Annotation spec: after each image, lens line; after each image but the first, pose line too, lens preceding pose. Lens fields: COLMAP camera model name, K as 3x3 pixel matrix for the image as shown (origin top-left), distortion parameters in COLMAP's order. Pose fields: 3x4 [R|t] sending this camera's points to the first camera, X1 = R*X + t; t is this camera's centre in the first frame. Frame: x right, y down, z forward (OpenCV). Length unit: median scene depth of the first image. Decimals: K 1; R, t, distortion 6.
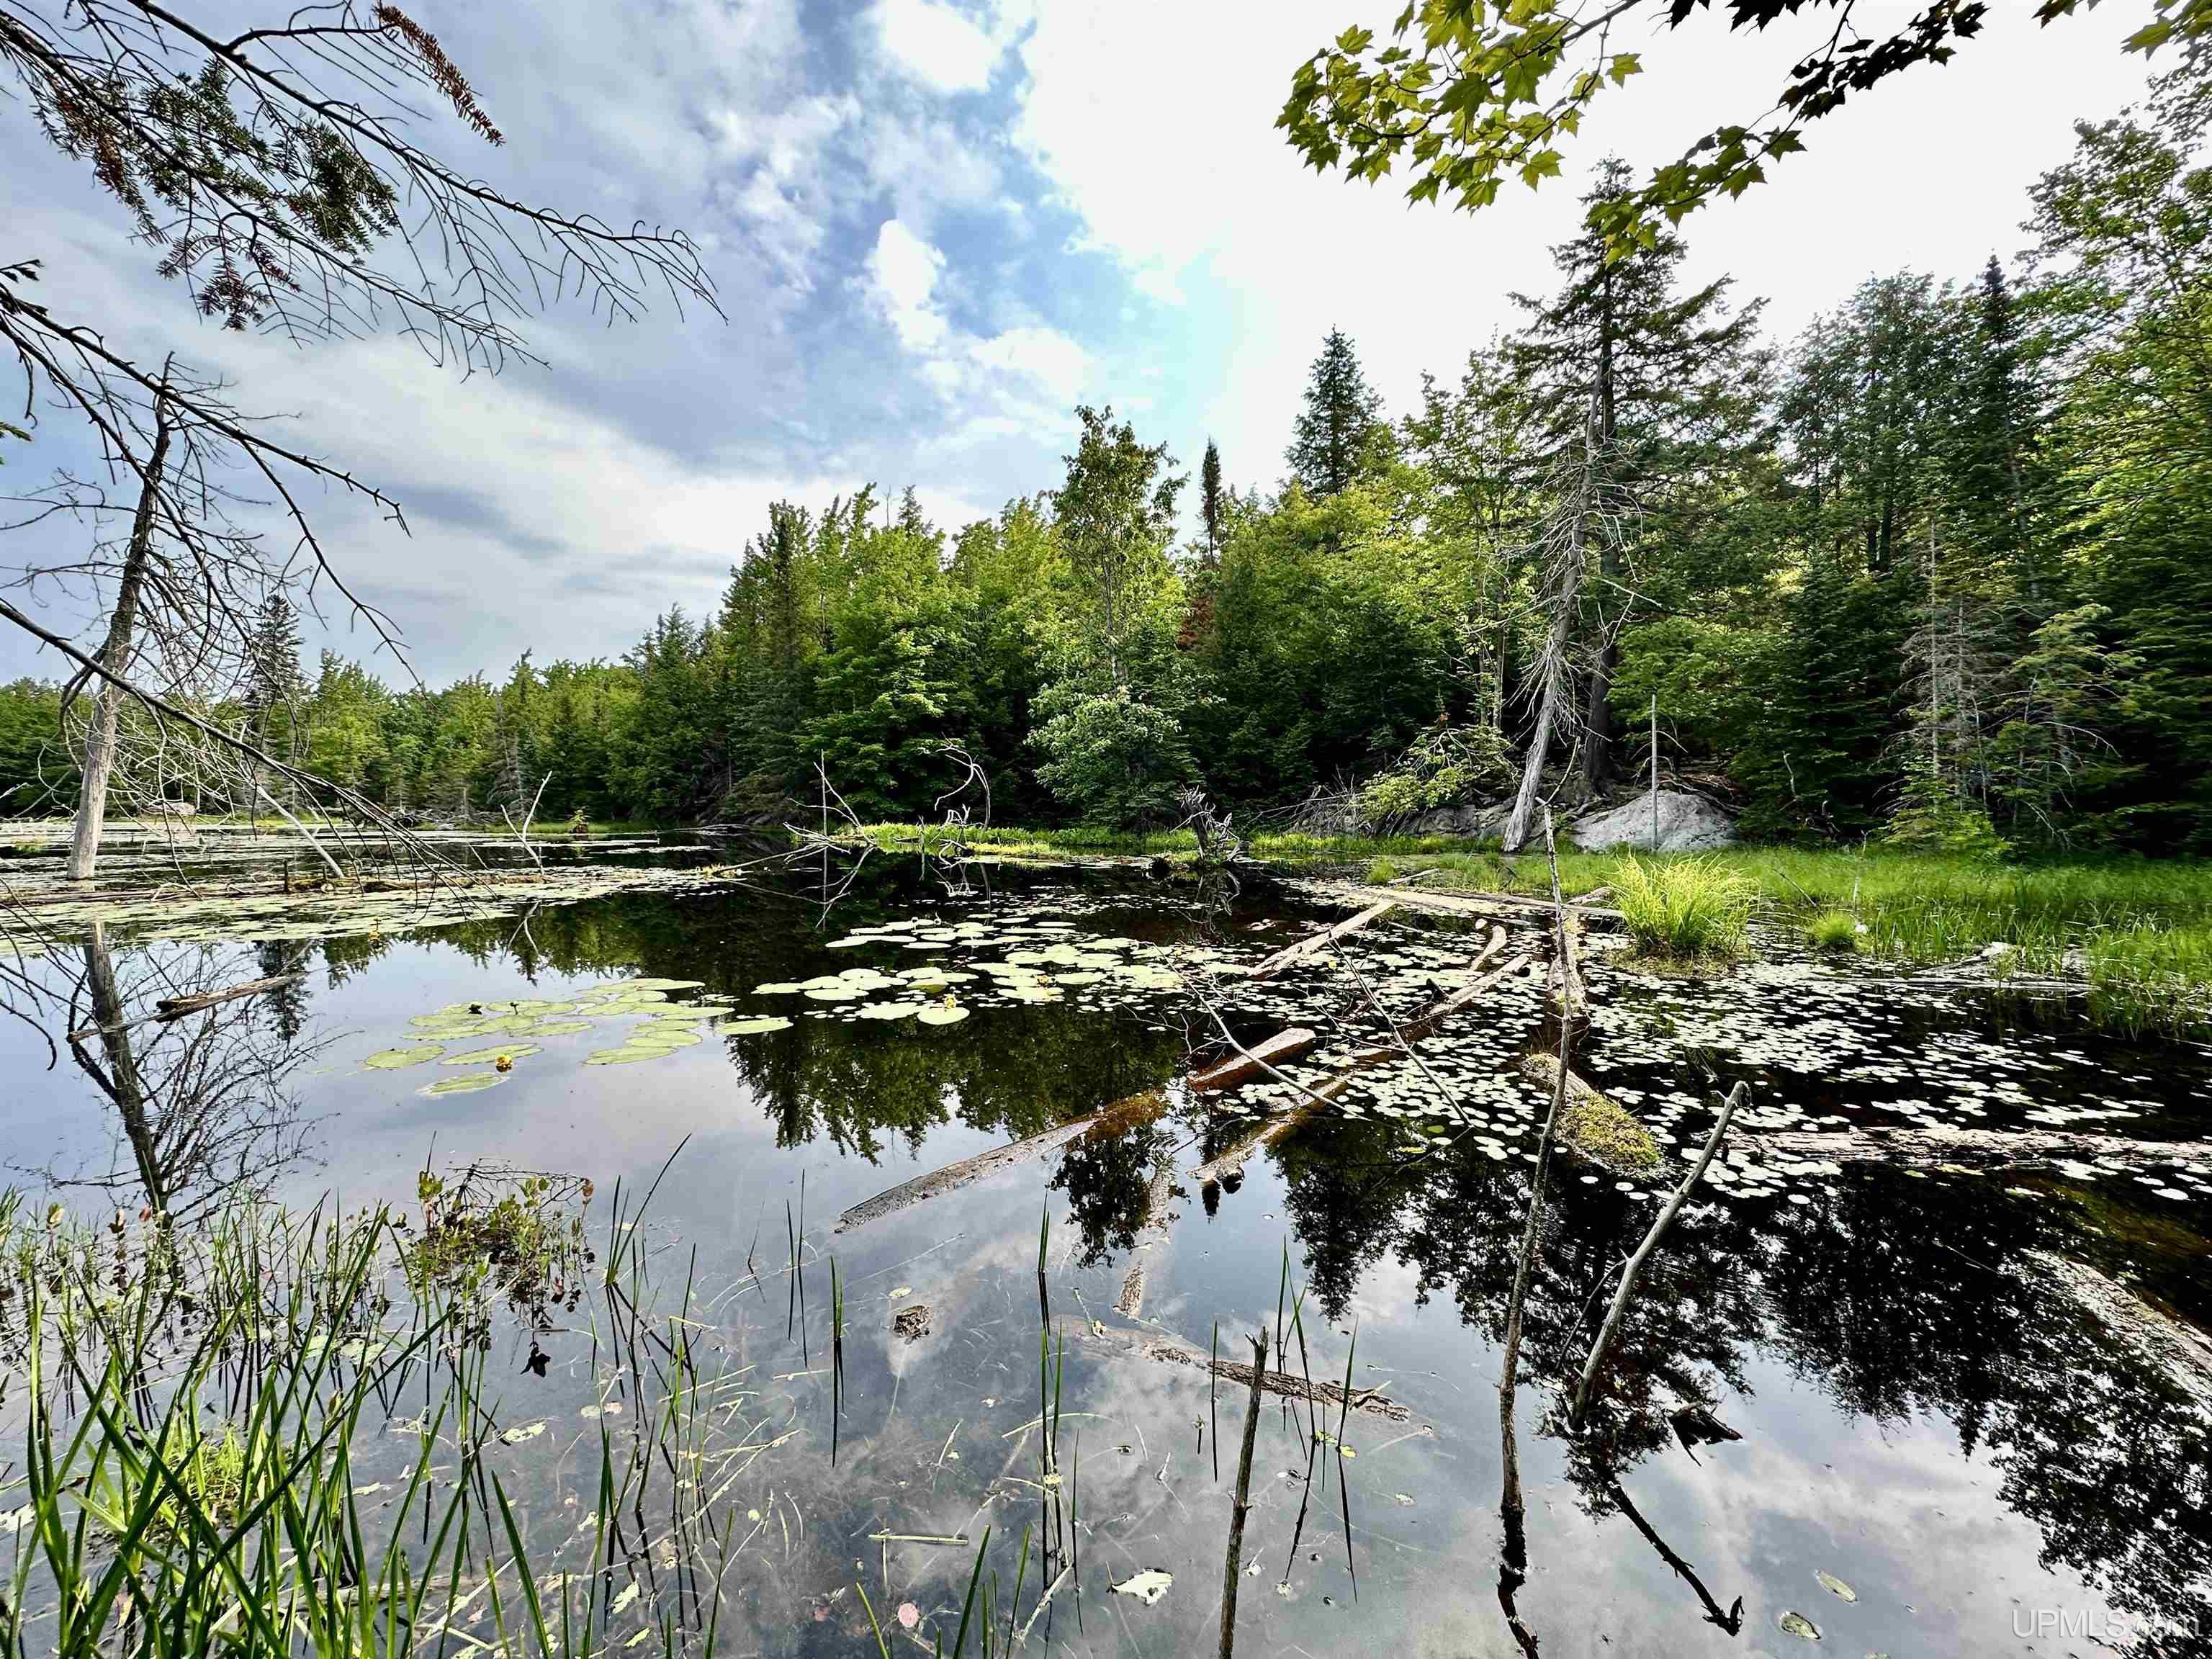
lens RADIAL K [[878.2, 0, 1109.8], [0, 878.2, 826.3], [0, 0, 1]] dist [-0.003120, 0.000313]
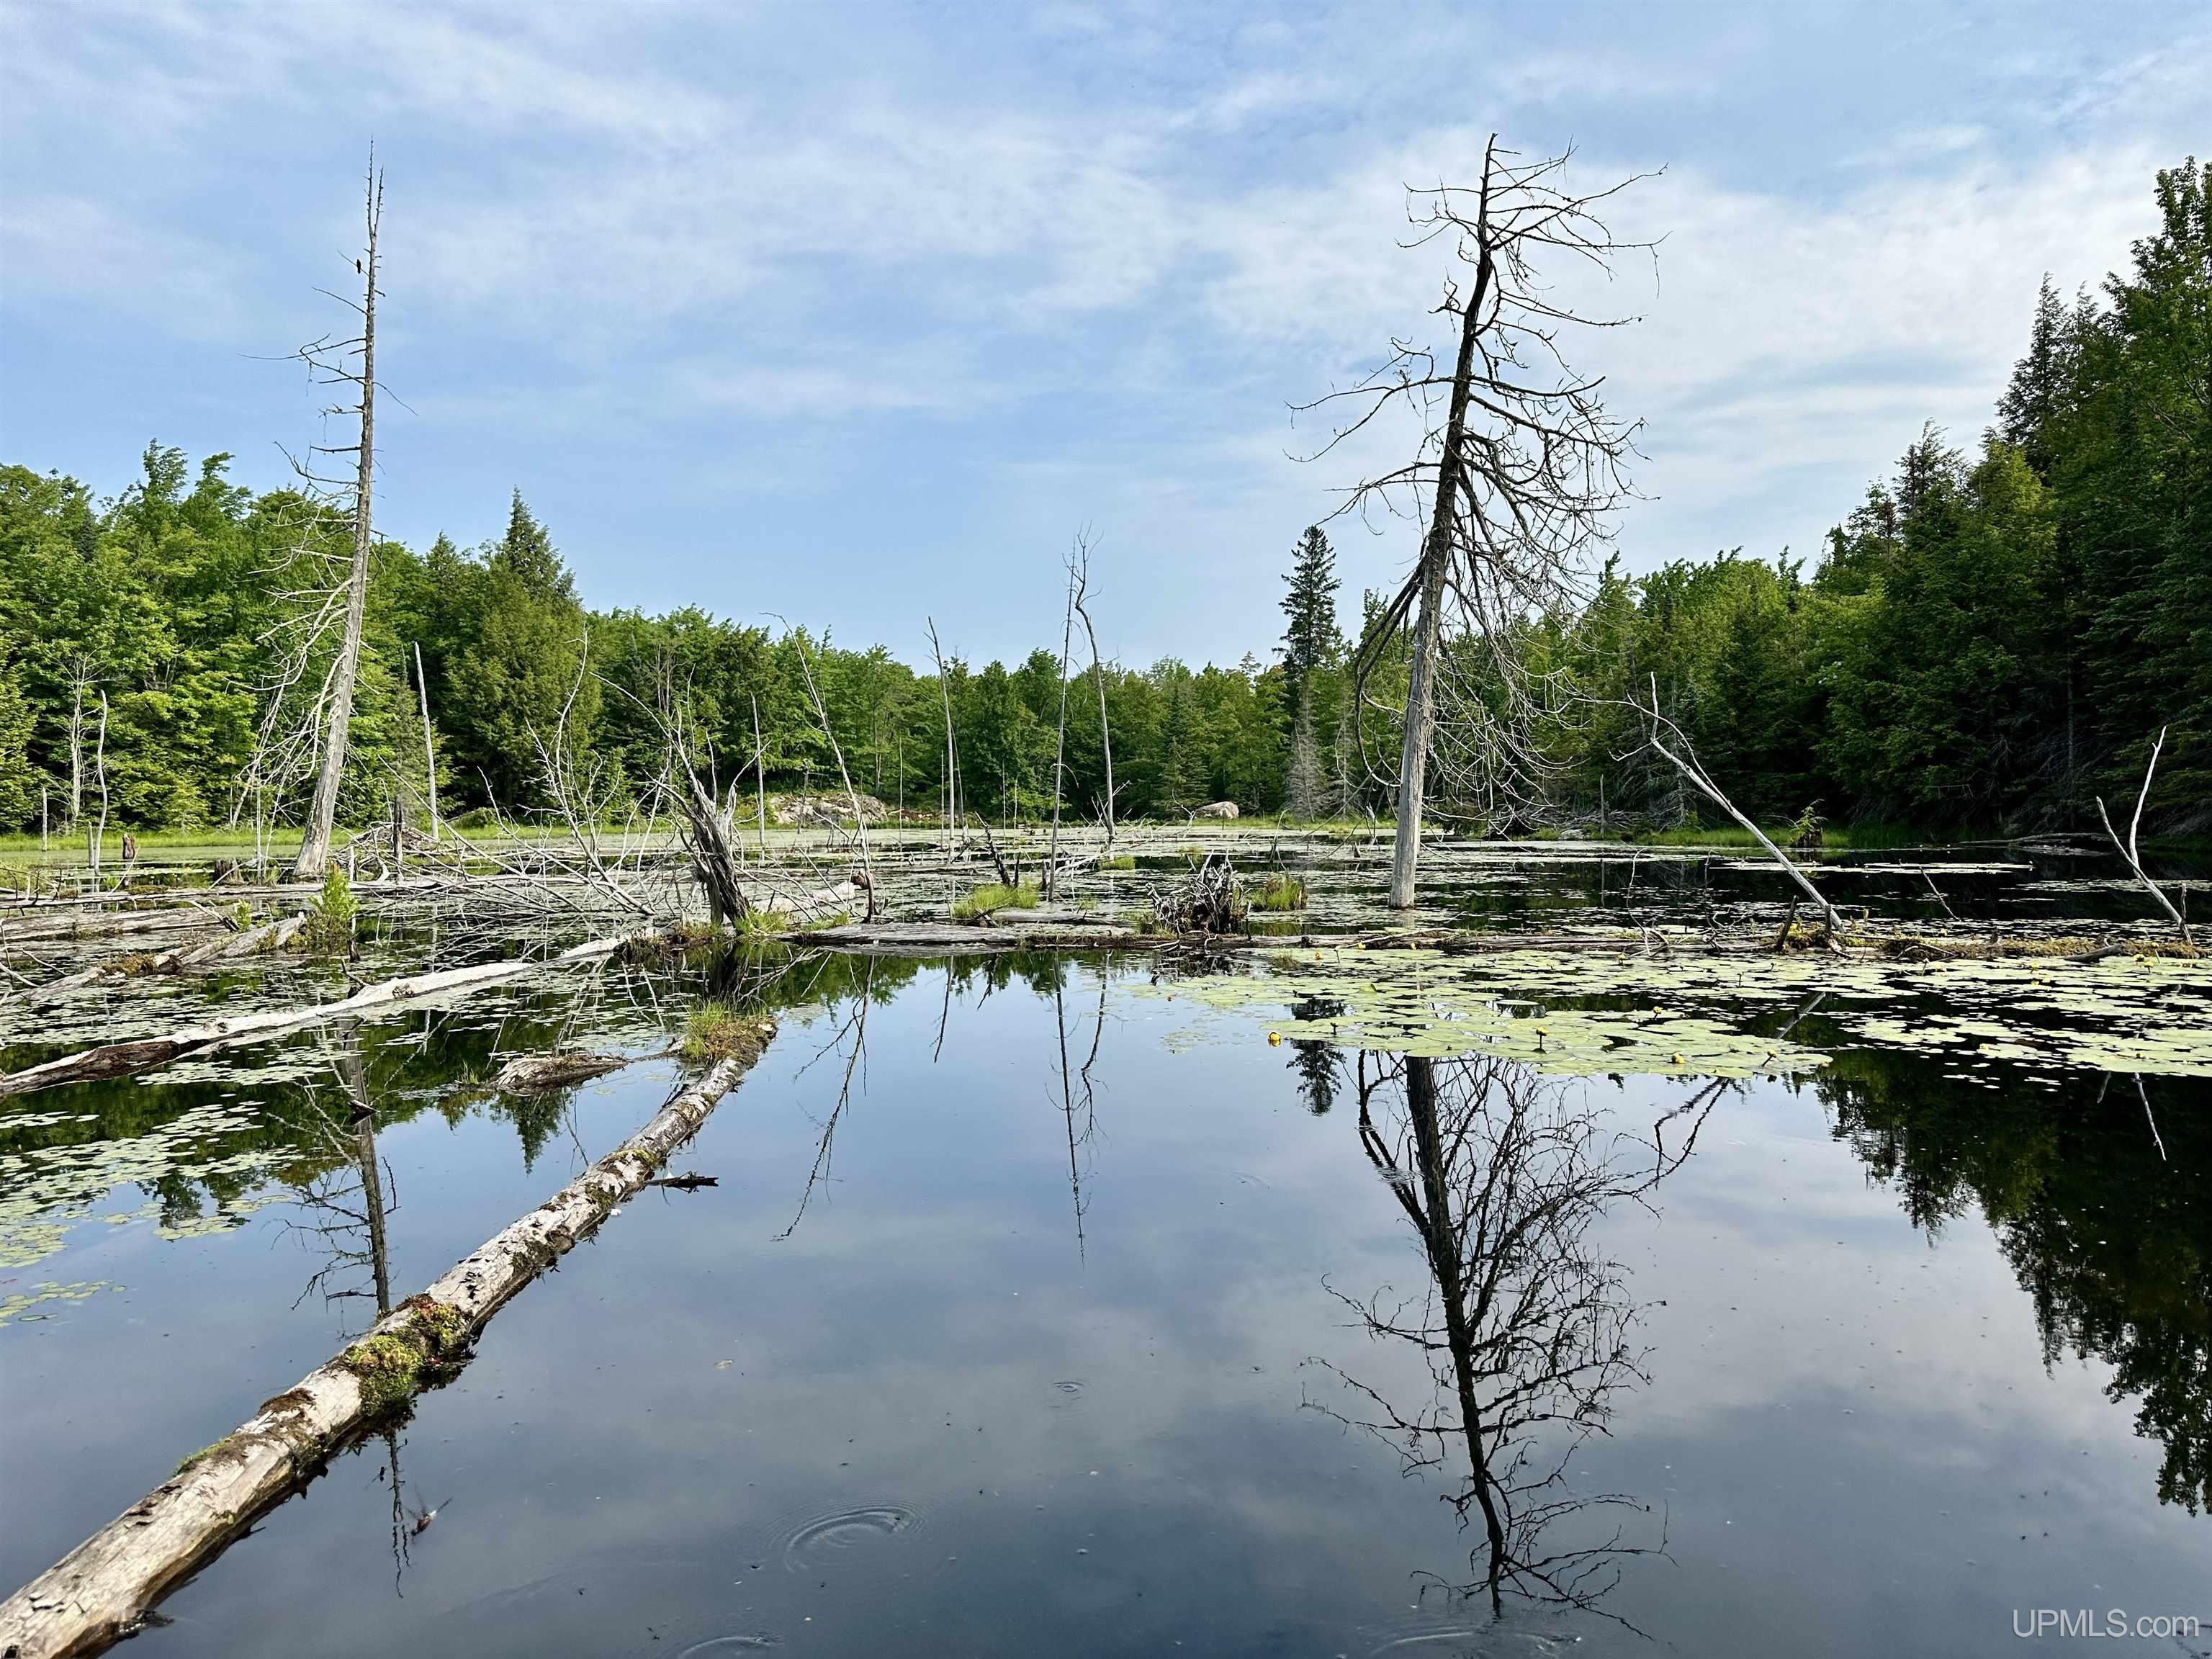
lens RADIAL K [[1541.1, 0, 1117.3], [0, 1541.1, 833.3], [0, 0, 1]] dist [0.097137, -0.123326]
pose [[0.652373, 0.005706, -0.757877, -0.694928], [-0.006359, 0.999978, 0.002055, -0.004642], [0.757871, 0.003479, 0.652395, -0.012472]]
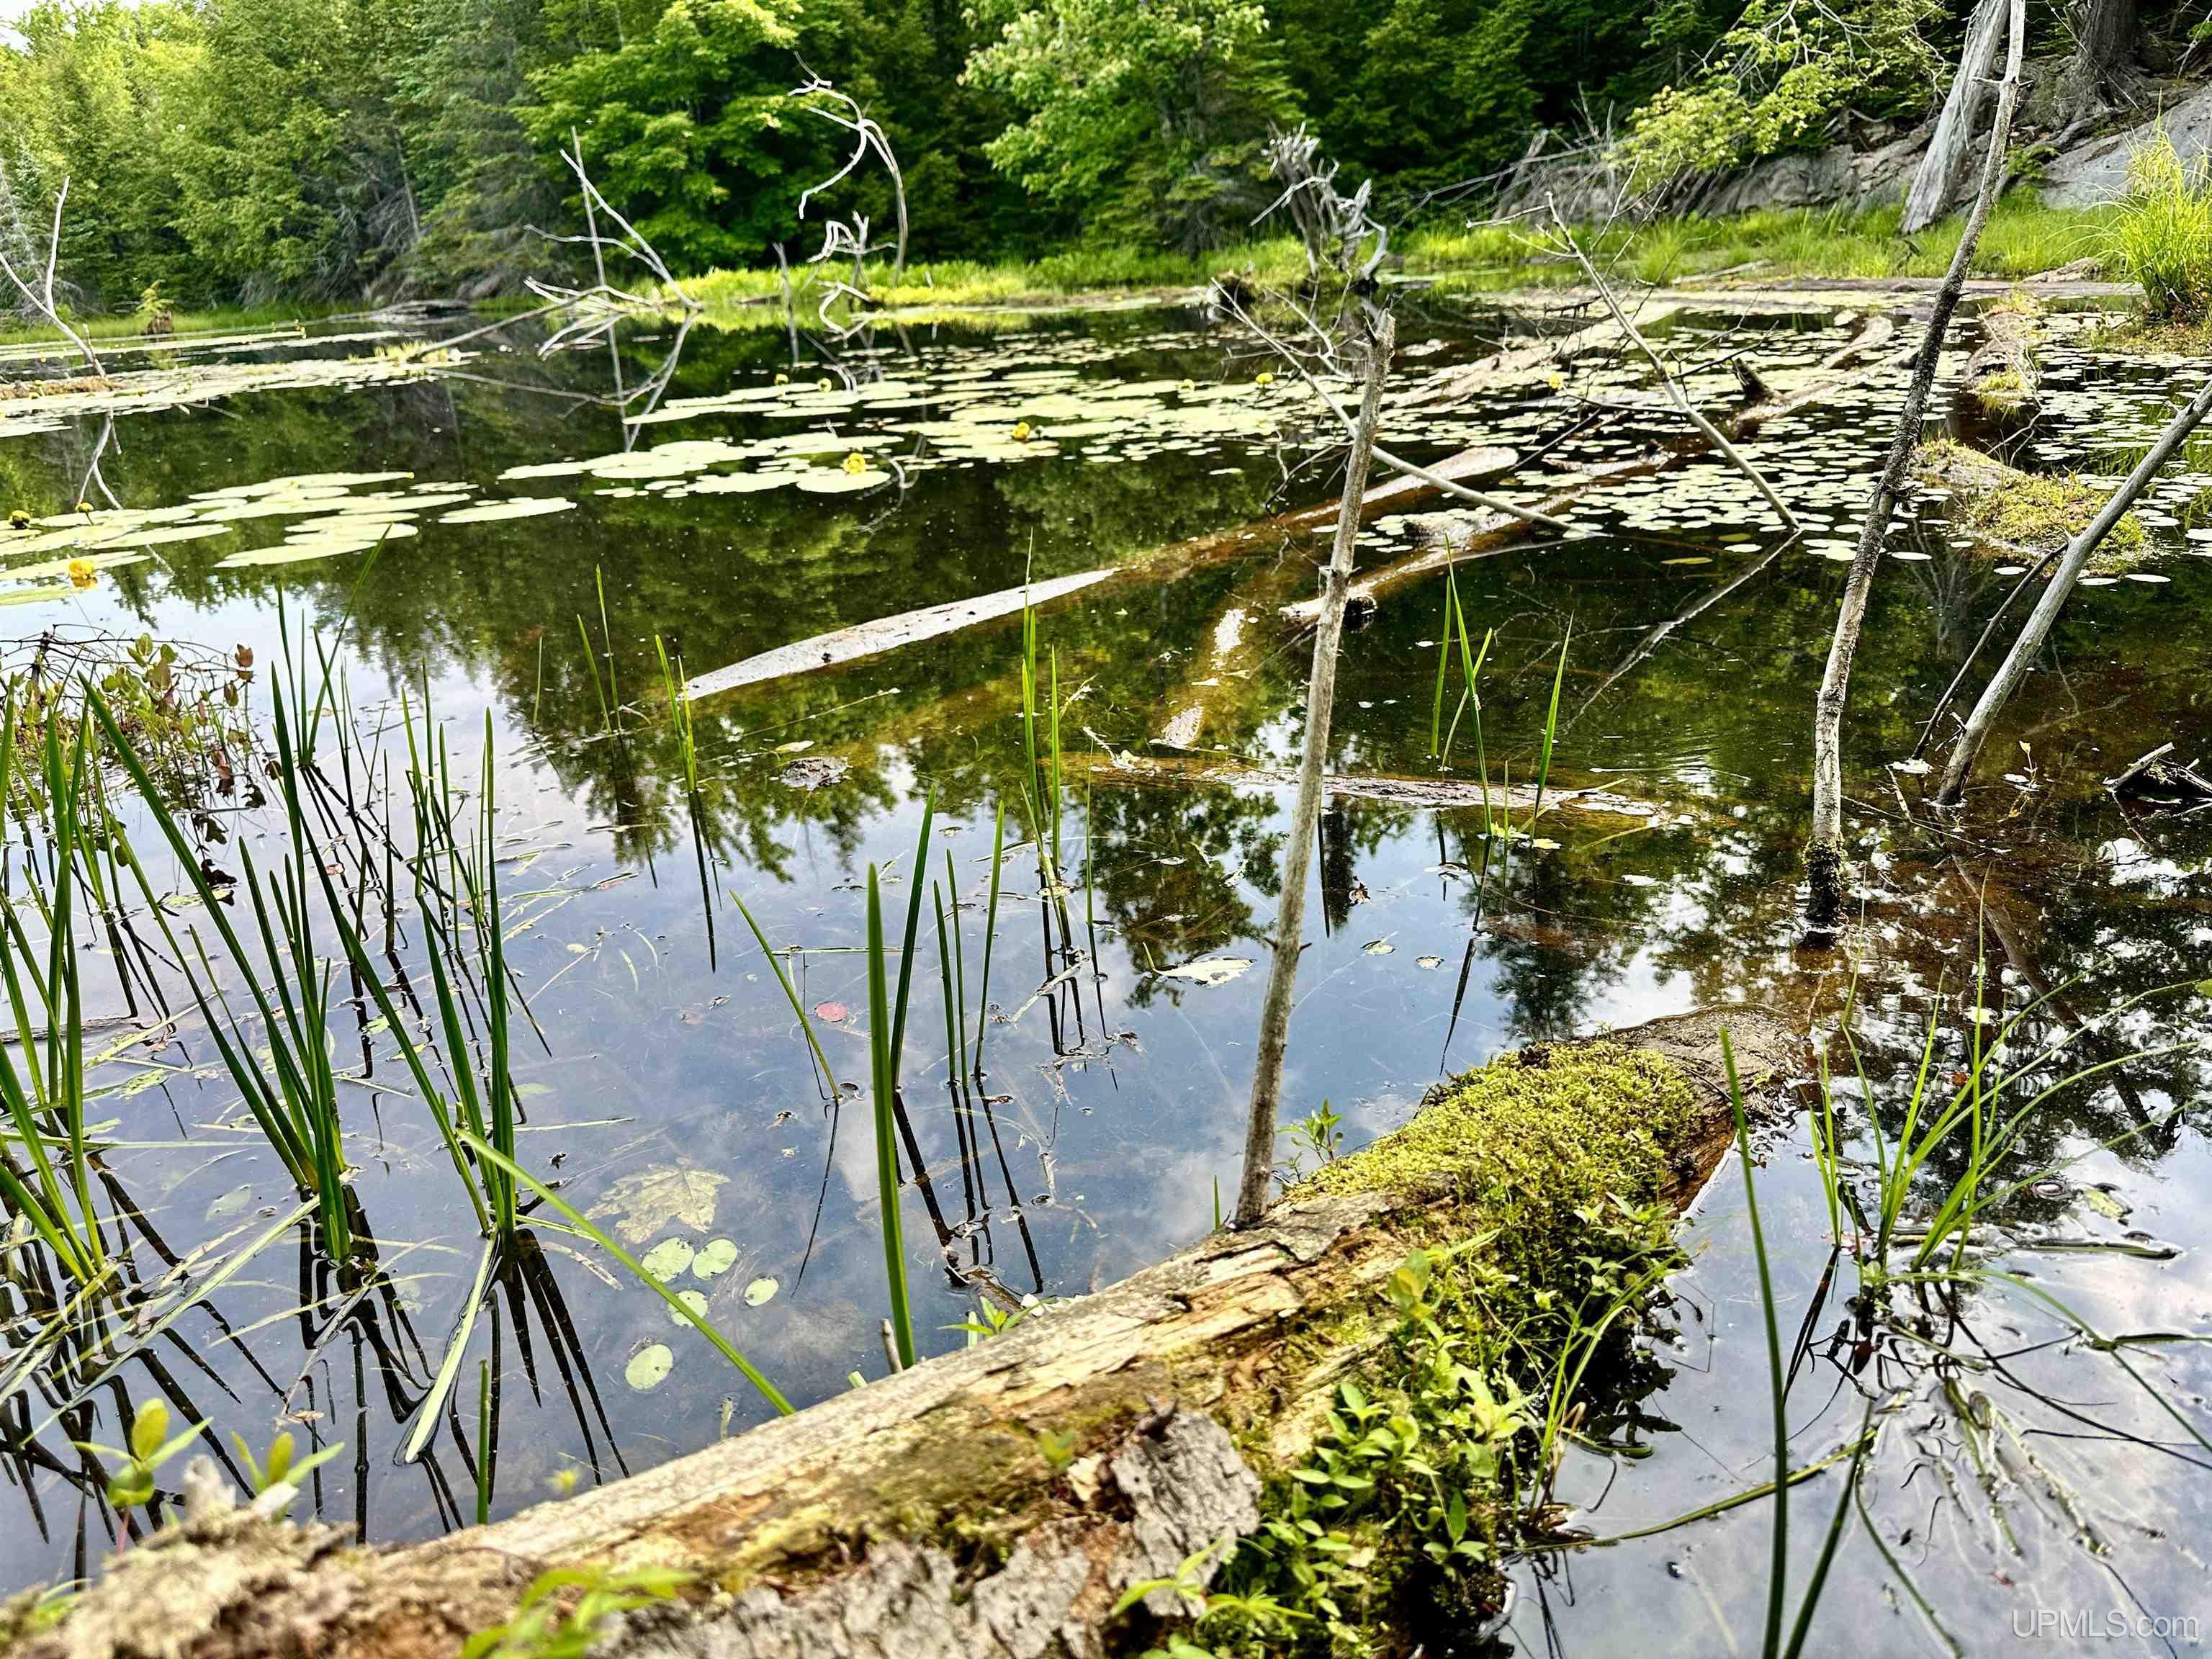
lens RADIAL K [[1561.4, 0, 1098.8], [0, 1561.4, 816.2], [0, 0, 1]] dist [0.055597, -0.076688]
pose [[0.997546, -0.053704, -0.044926, 0.002853], [0.065404, 0.943763, 0.324089, 0.057262], [0.024994, -0.326232, 0.944959, -0.001341]]
